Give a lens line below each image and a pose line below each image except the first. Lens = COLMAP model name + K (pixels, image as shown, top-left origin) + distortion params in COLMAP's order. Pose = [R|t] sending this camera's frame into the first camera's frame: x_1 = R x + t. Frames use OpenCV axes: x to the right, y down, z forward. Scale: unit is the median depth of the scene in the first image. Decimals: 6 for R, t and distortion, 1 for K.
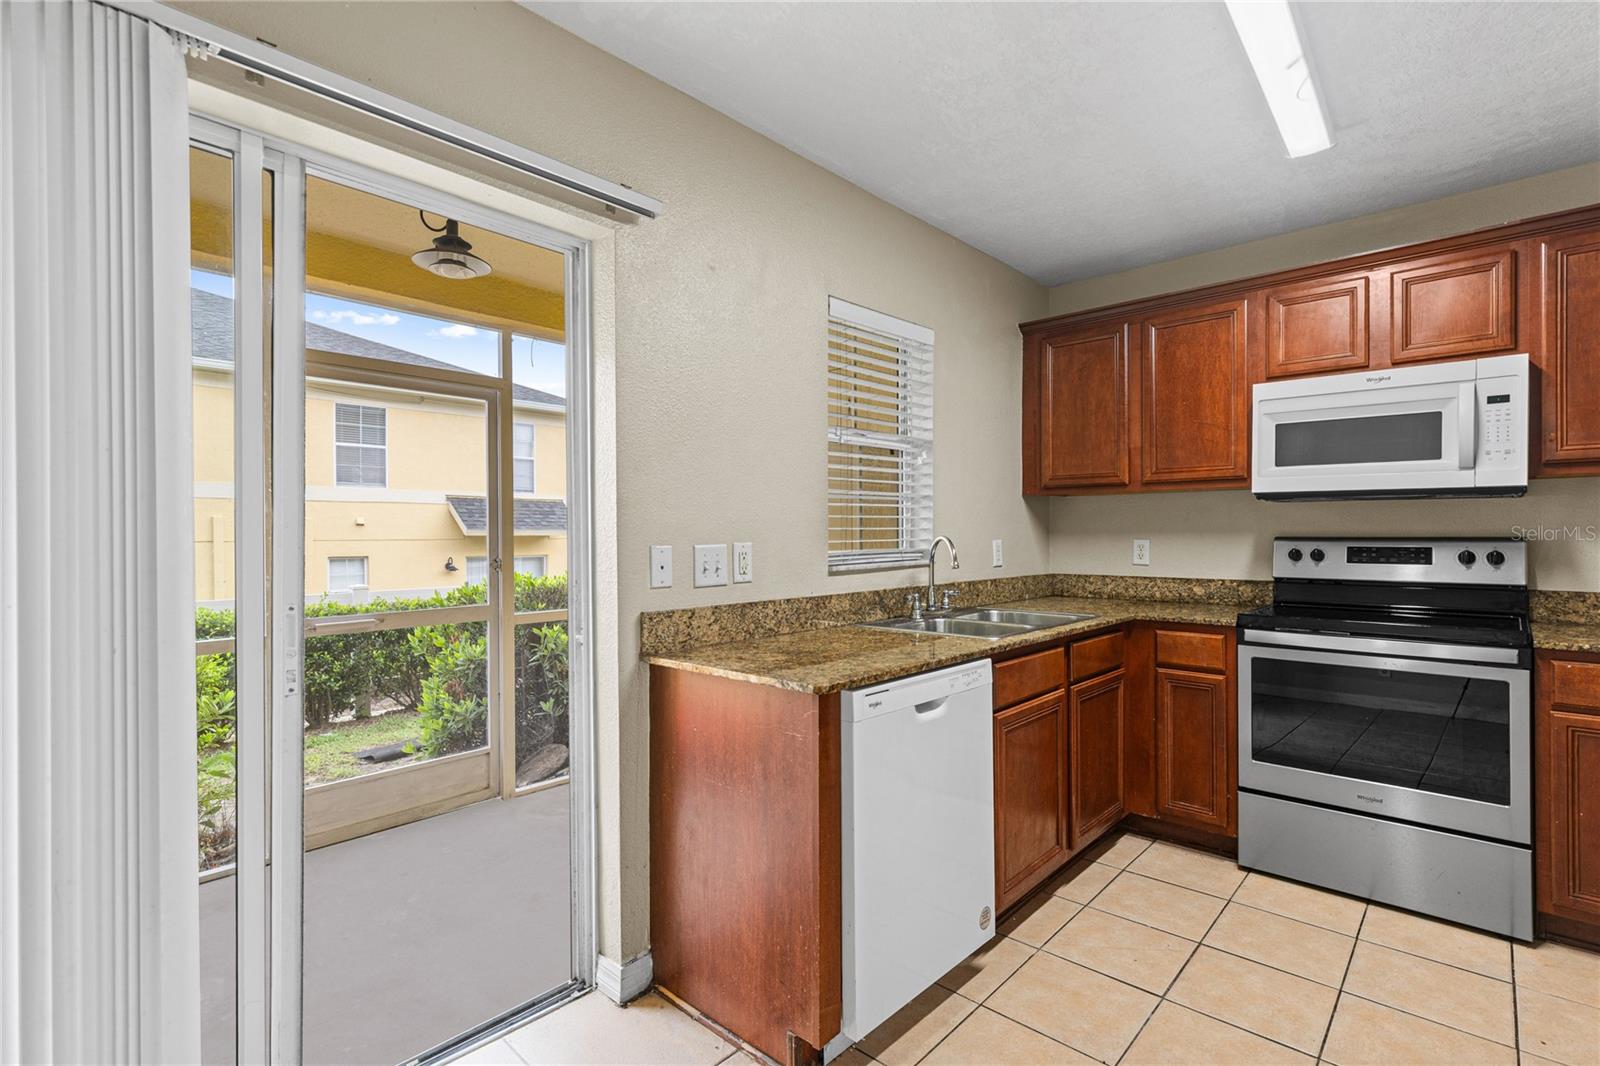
lens RADIAL K [[741.5, 0, 822.1], [0, 741.5, 537.2], [0, 0, 1]] dist [0.006529, -0.001749]
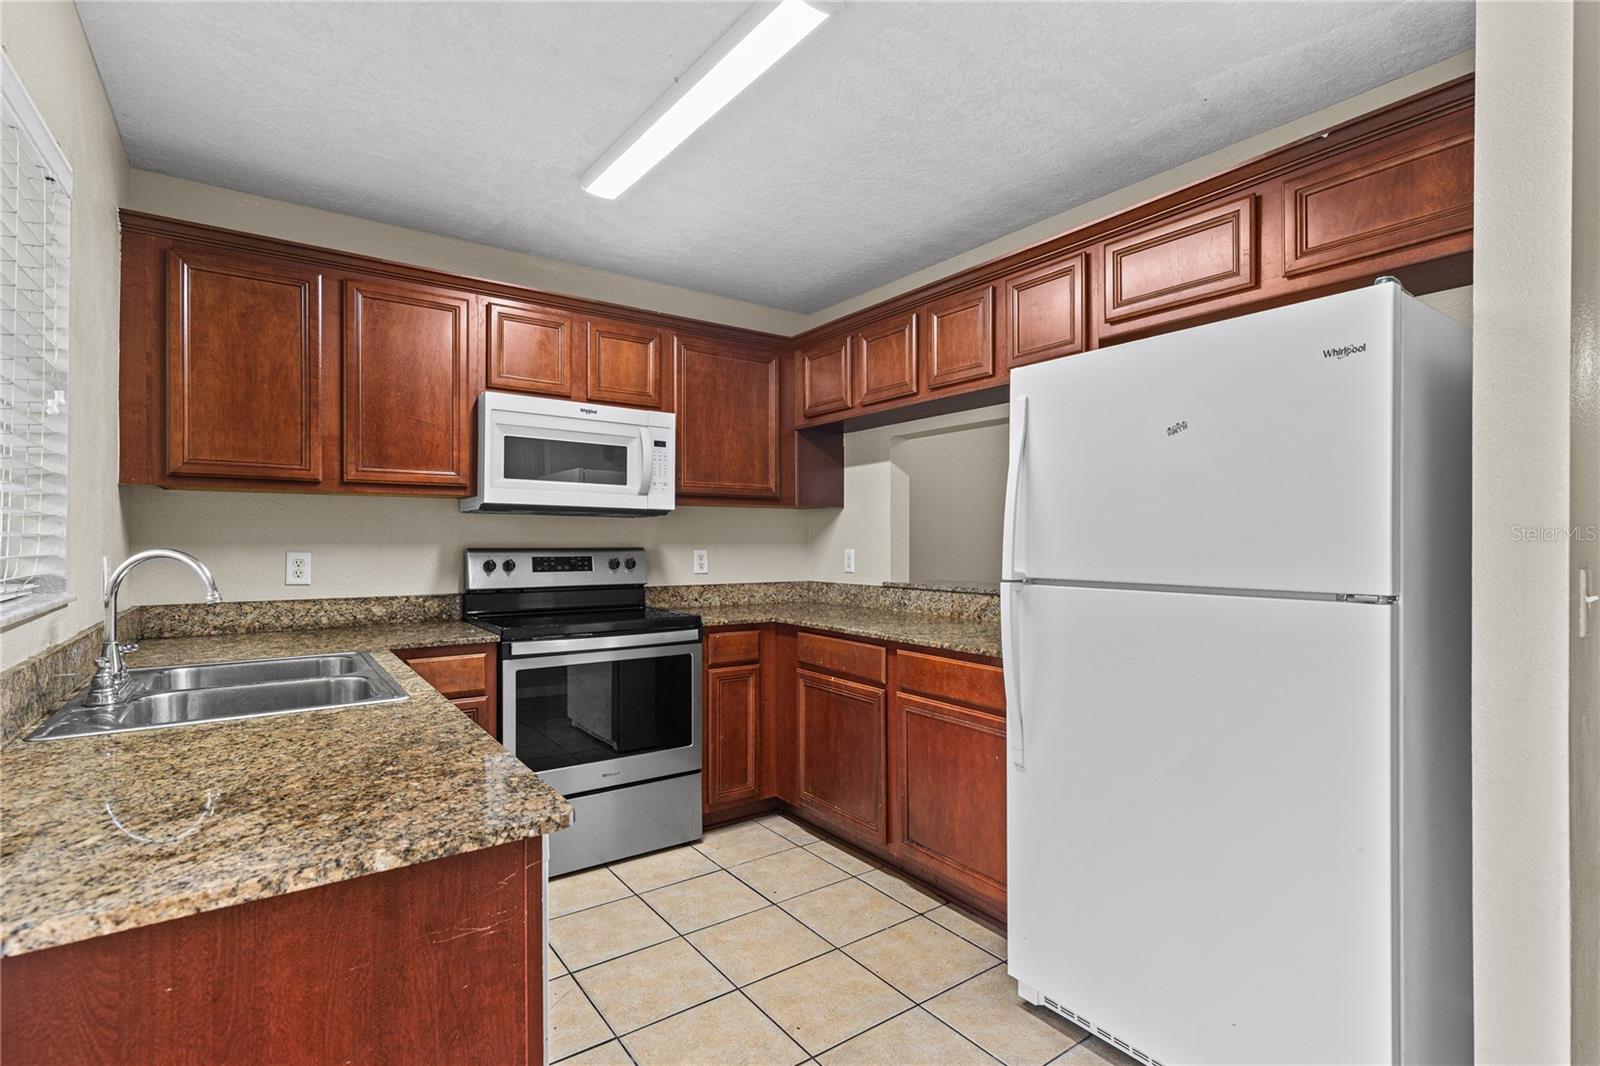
lens RADIAL K [[741.5, 0, 840.3], [0, 741.5, 544.2], [0, 0, 1]] dist [0.006529, -0.001749]
pose [[0.209993, 0.001765, 0.977701, -0.296038], [0.003293, 0.999991, -0.002512, -0.002172], [-0.977697, 0.003747, 0.209985, 0.379211]]
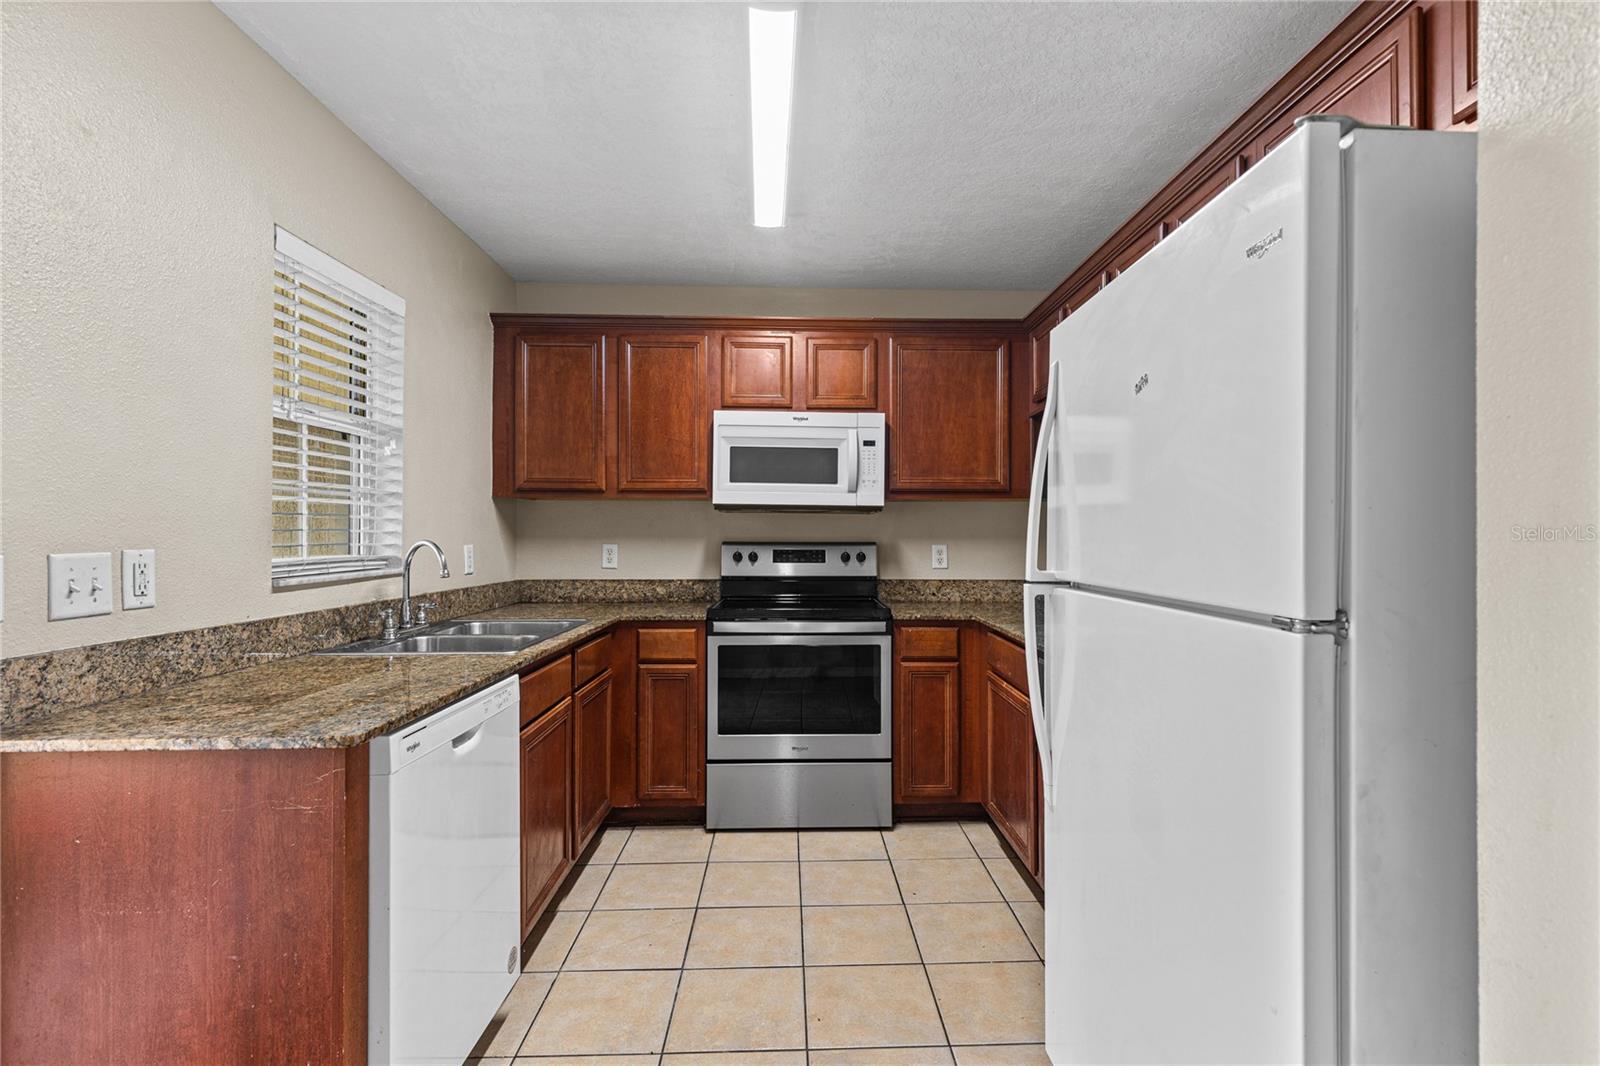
lens RADIAL K [[741.5, 0, 822.5], [0, 741.5, 536.5], [0, 0, 1]] dist [0.006529, -0.001749]
pose [[0.717826, 0.006141, 0.696195, -0.111466], [-0.001821, 0.999974, -0.006943, -0.001078], [-0.696220, 0.003716, 0.717819, 0.059679]]
